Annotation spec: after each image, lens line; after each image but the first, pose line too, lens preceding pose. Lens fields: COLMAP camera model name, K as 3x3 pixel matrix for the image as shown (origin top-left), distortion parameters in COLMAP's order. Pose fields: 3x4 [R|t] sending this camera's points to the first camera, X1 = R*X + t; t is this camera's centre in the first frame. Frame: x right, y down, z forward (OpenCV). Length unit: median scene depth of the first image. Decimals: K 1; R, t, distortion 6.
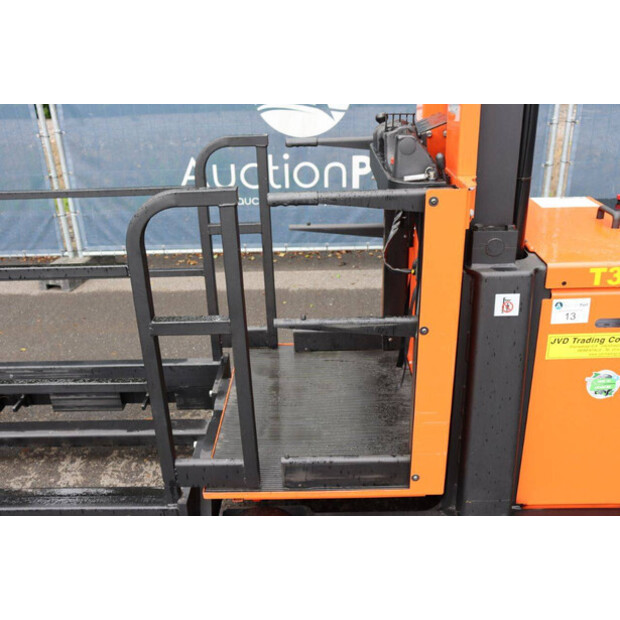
lens RADIAL K [[634.8, 0, 310.0], [0, 634.8, 310.0], [0, 0, 1]] dist [-0.050853, 0.016513]
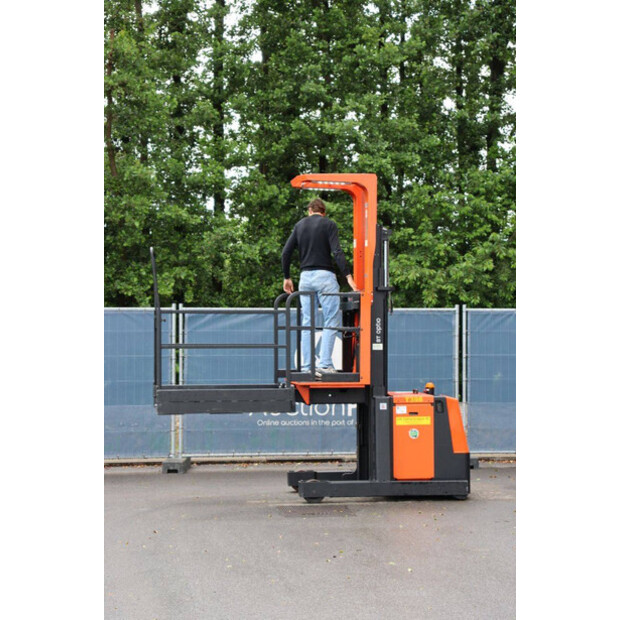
lens RADIAL K [[1202.8, 0, 331.1], [0, 1202.8, 312.0], [0, 0, 1]] dist [0.307241, 0.004558]
pose [[0.987671, 0.030768, 0.153493, -1.000762], [0.034403, 0.913864, -0.404560, 2.143761], [-0.152719, 0.404853, 0.901538, -5.091368]]
